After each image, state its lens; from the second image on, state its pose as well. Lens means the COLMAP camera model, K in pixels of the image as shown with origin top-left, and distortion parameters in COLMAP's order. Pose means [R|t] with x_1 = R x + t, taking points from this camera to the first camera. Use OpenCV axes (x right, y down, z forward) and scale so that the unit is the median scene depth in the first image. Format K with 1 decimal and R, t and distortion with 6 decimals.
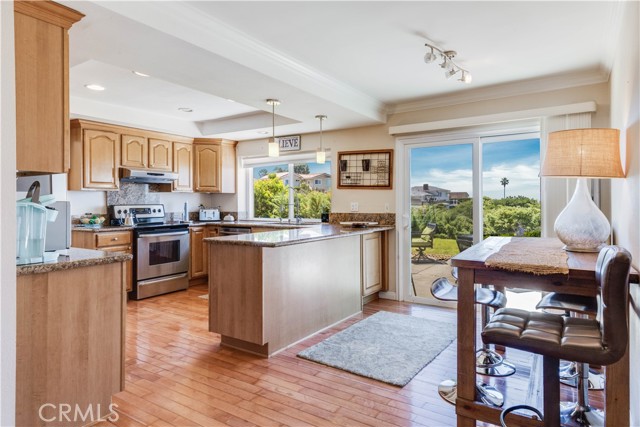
lens RADIAL K [[394.9, 0, 337.8], [0, 394.9, 201.7], [0, 0, 1]] dist [0.005631, -0.009028]
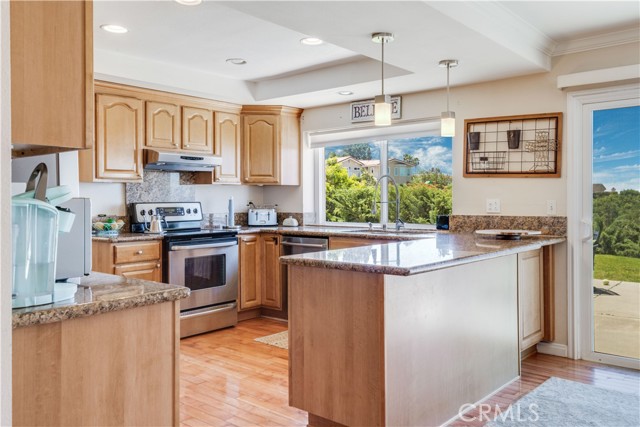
lens RADIAL K [[531.5, 0, 326.5], [0, 531.5, 198.8], [0, 0, 1]] dist [0.005379, -0.017894]
pose [[0.989817, -0.000655, -0.142345, -0.101839], [0.000930, 0.999998, 0.001863, -0.000079], [0.142344, -0.001977, 0.989815, 0.122339]]
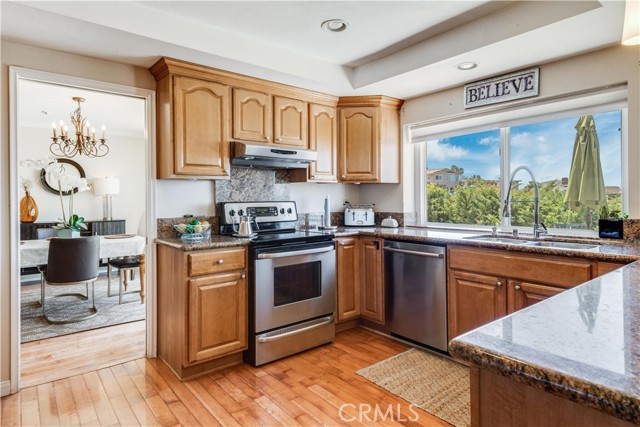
lens RADIAL K [[355.3, 0, 331.5], [0, 355.3, 203.1], [0, 0, 1]] dist [0.011714, -0.003036]
pose [[0.954326, 0.001097, -0.298765, -0.236910], [0.002987, 0.999908, 0.013213, 0.002847], [0.298752, -0.013502, 0.954235, 0.519142]]
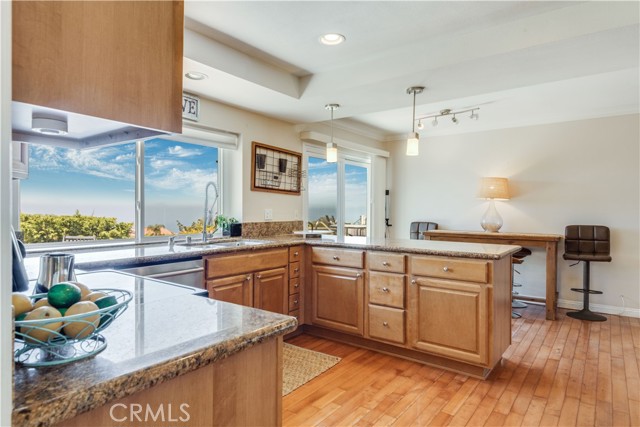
lens RADIAL K [[377.9, 0, 319.4], [0, 377.9, 212.2], [0, 0, 1]] dist [0.003884, -0.000545]
pose [[0.077254, -0.003389, 0.997006, -0.736011], [-0.012783, 0.999909, 0.004390, 0.004049], [-0.996929, -0.013084, 0.077204, 0.846334]]
